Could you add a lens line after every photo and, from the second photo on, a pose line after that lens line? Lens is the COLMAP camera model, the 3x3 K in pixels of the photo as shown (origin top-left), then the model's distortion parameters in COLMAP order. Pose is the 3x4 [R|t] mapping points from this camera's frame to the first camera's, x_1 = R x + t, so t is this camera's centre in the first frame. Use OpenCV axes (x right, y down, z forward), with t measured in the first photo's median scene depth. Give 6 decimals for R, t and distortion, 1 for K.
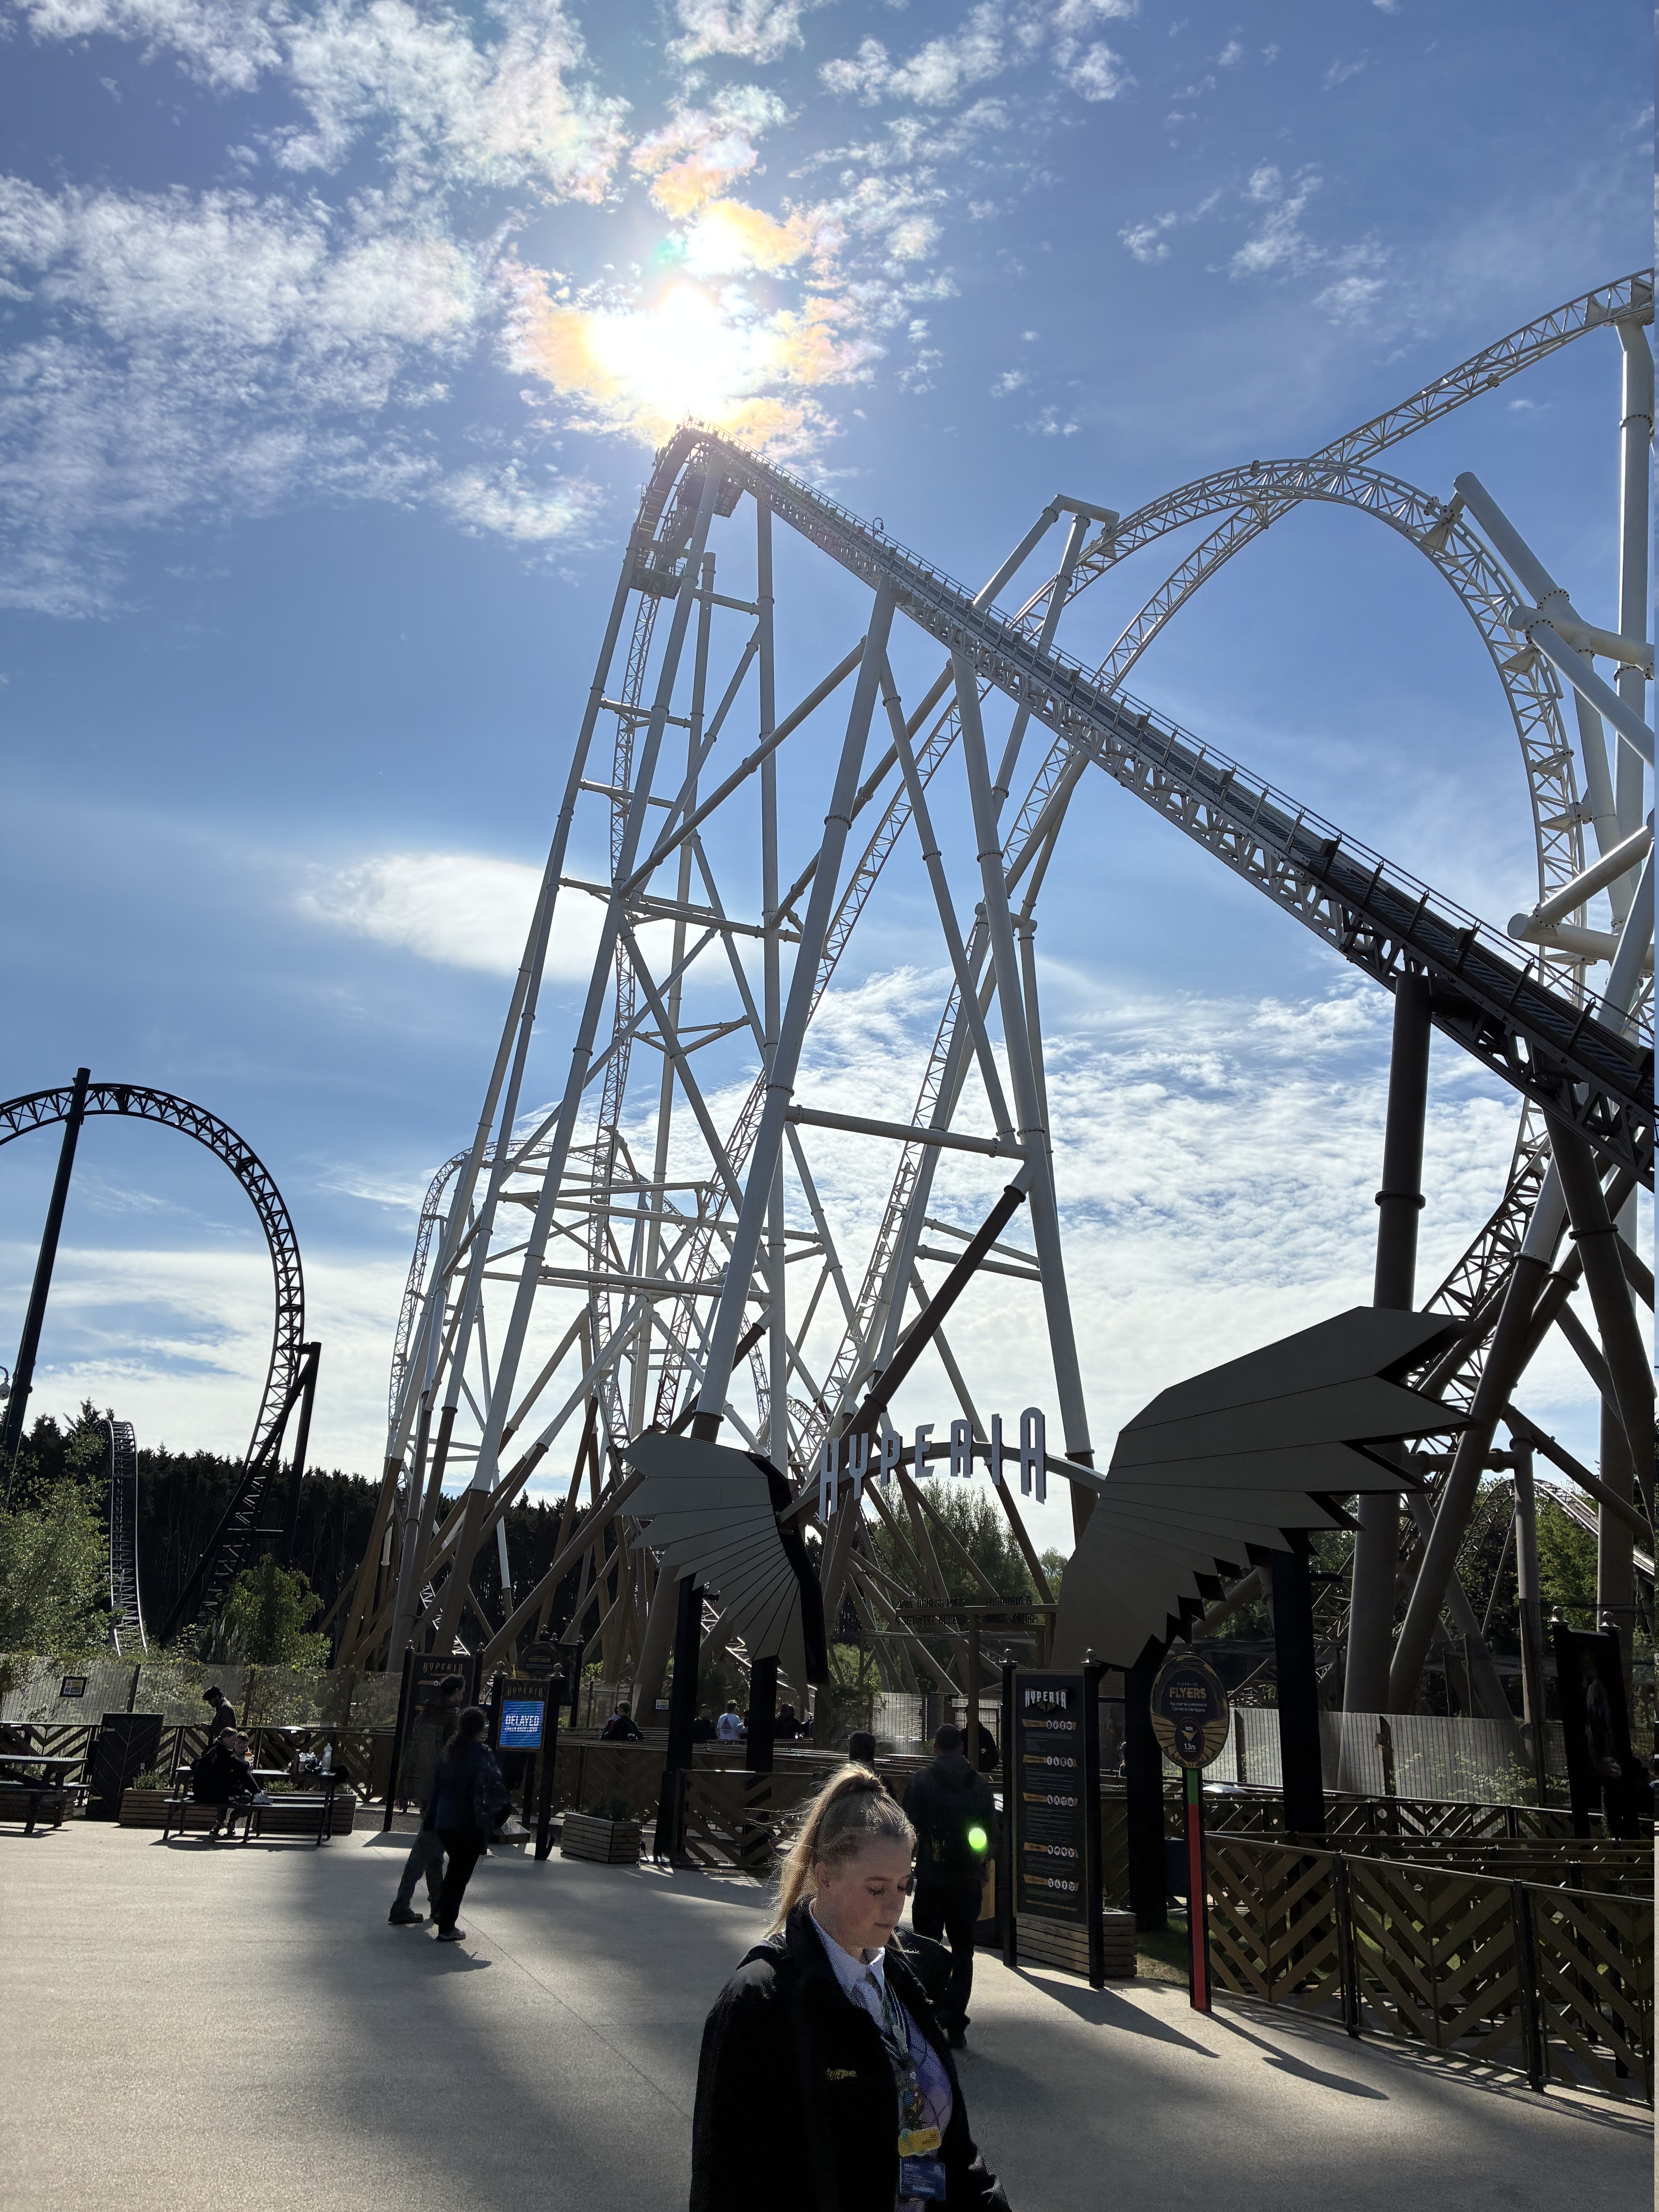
lens RADIAL K [[1669.2, 0, 829.5], [0, 1669.2, 1106.0], [0, 0, 1]] dist [0.023051, 0.001490]
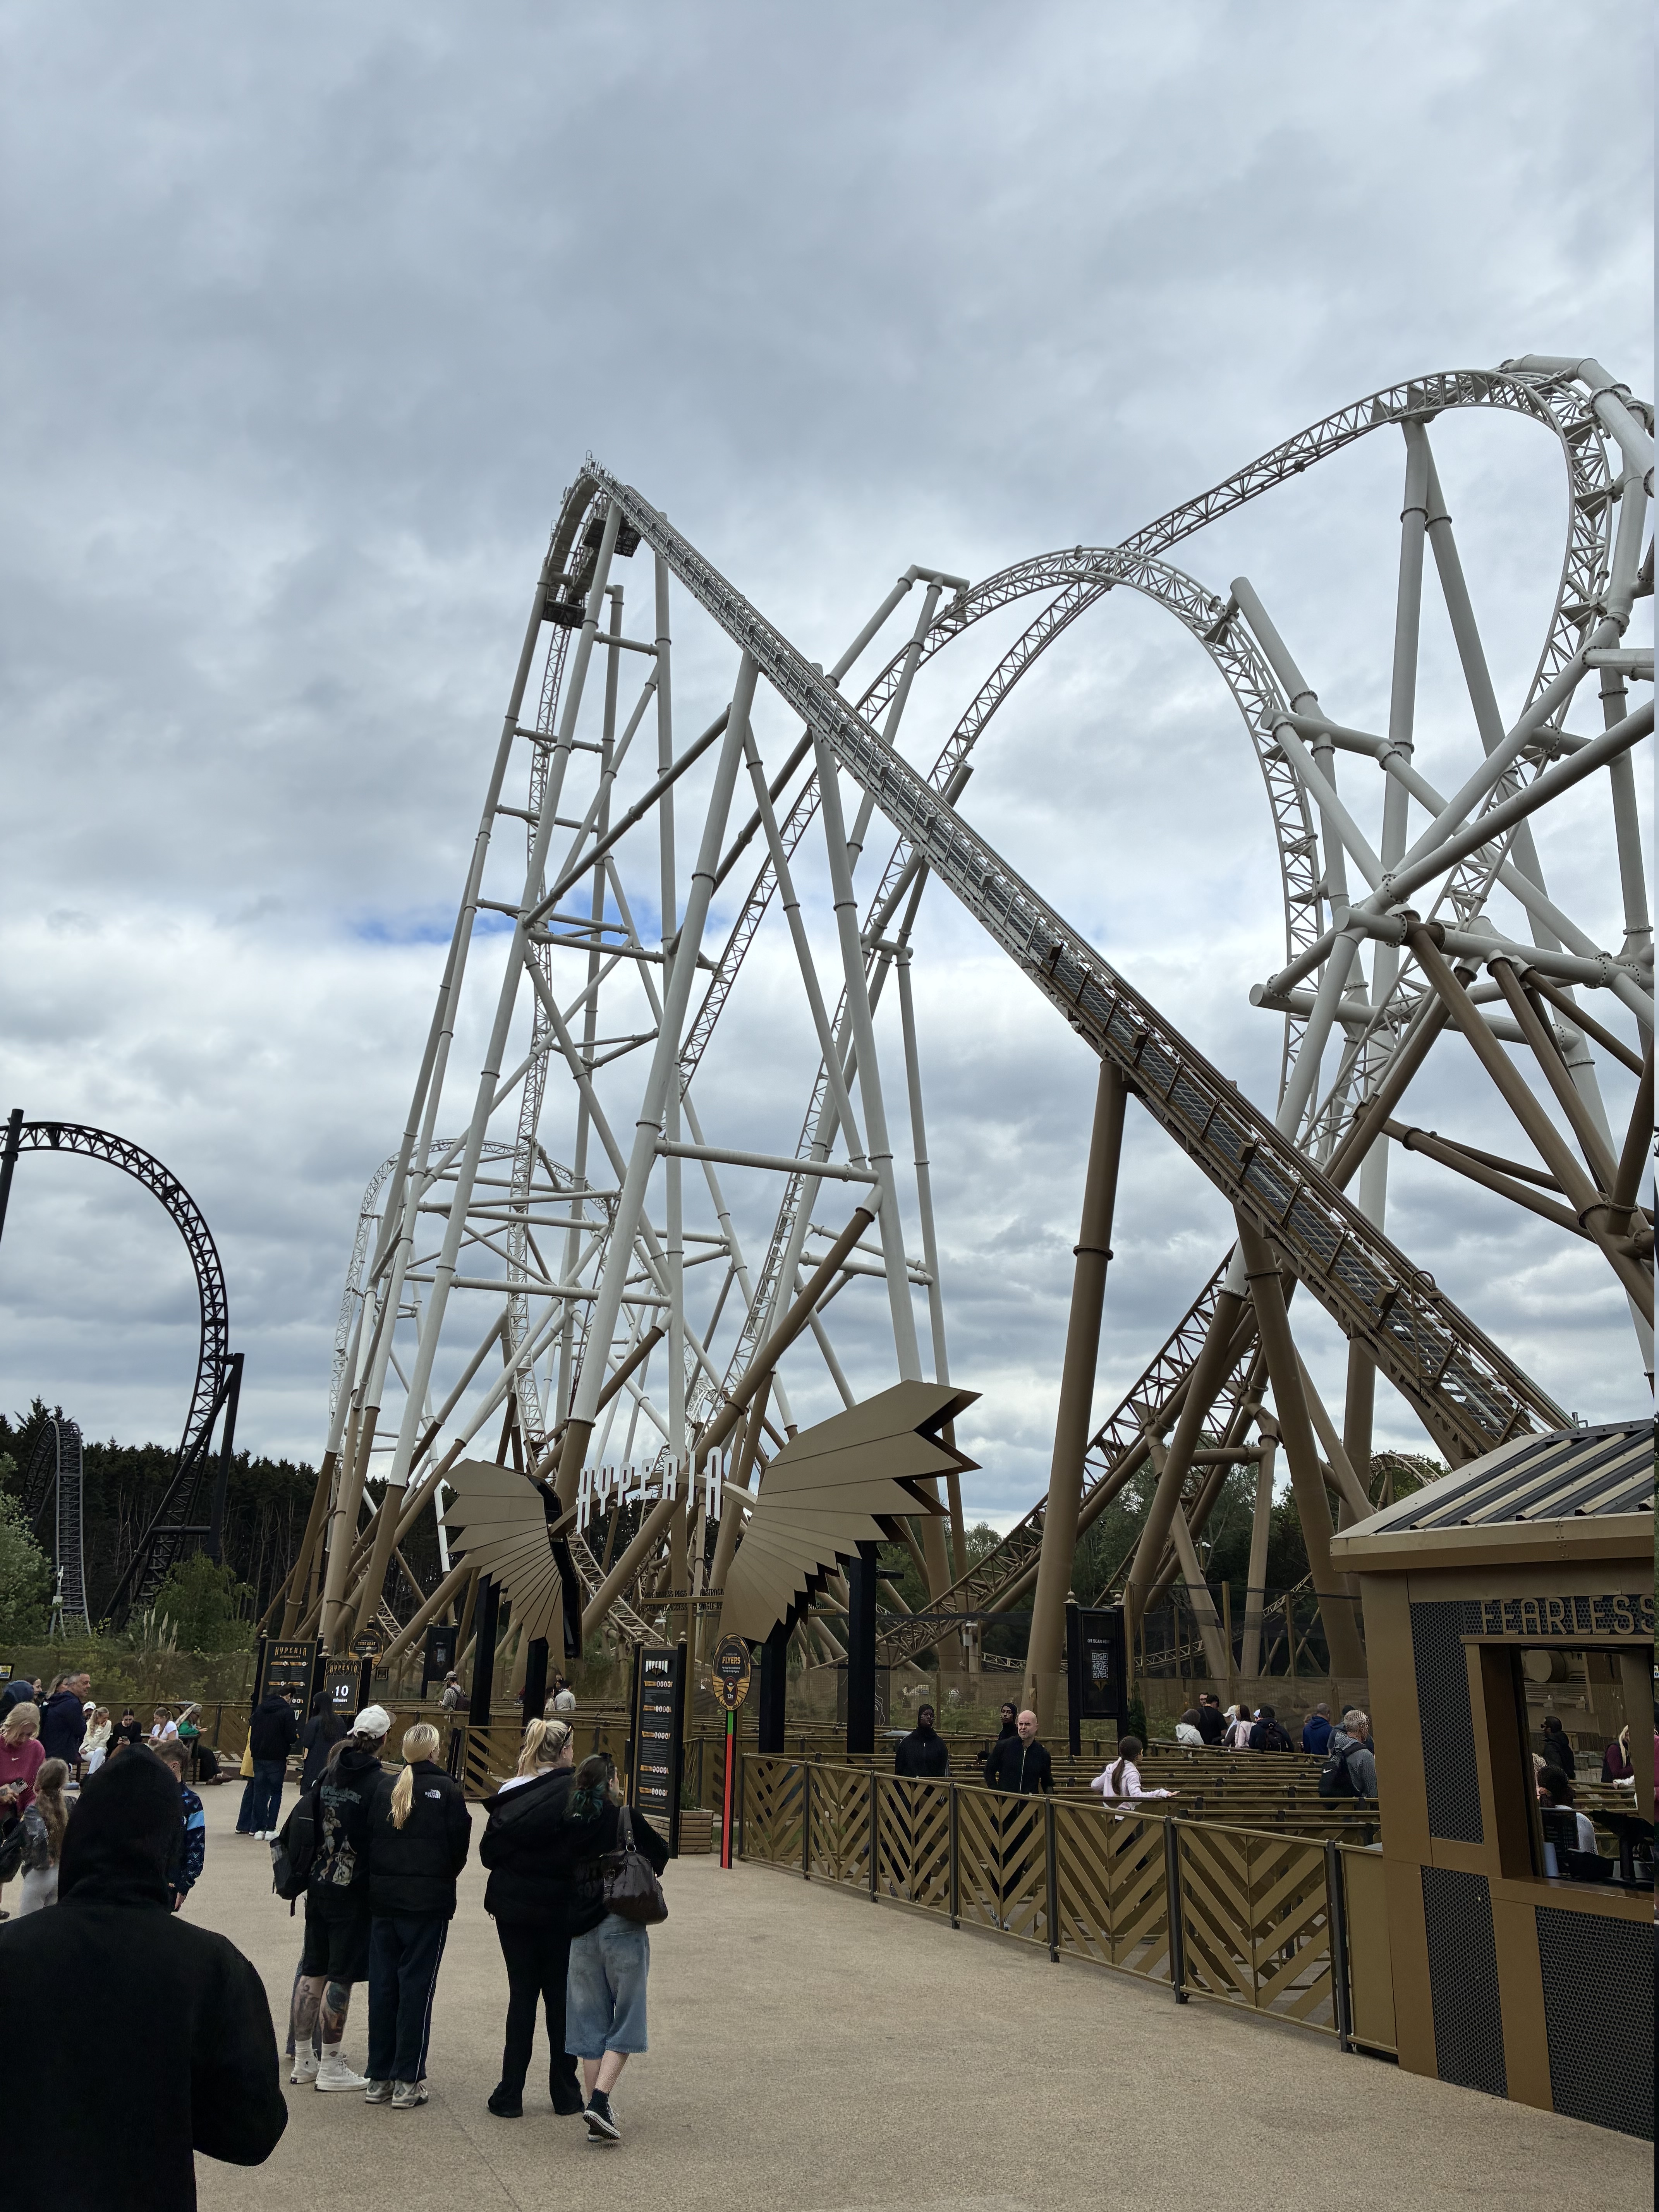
lens RADIAL K [[1672.6, 0, 812.6], [0, 1672.6, 1106.8], [0, 0, 1]] dist [0.026608, -0.001191]
pose [[0.999837, -0.012417, 0.013107, 0.053167], [0.012213, 0.999805, 0.015548, -0.031378], [-0.013298, -0.015386, 0.999793, -0.092818]]
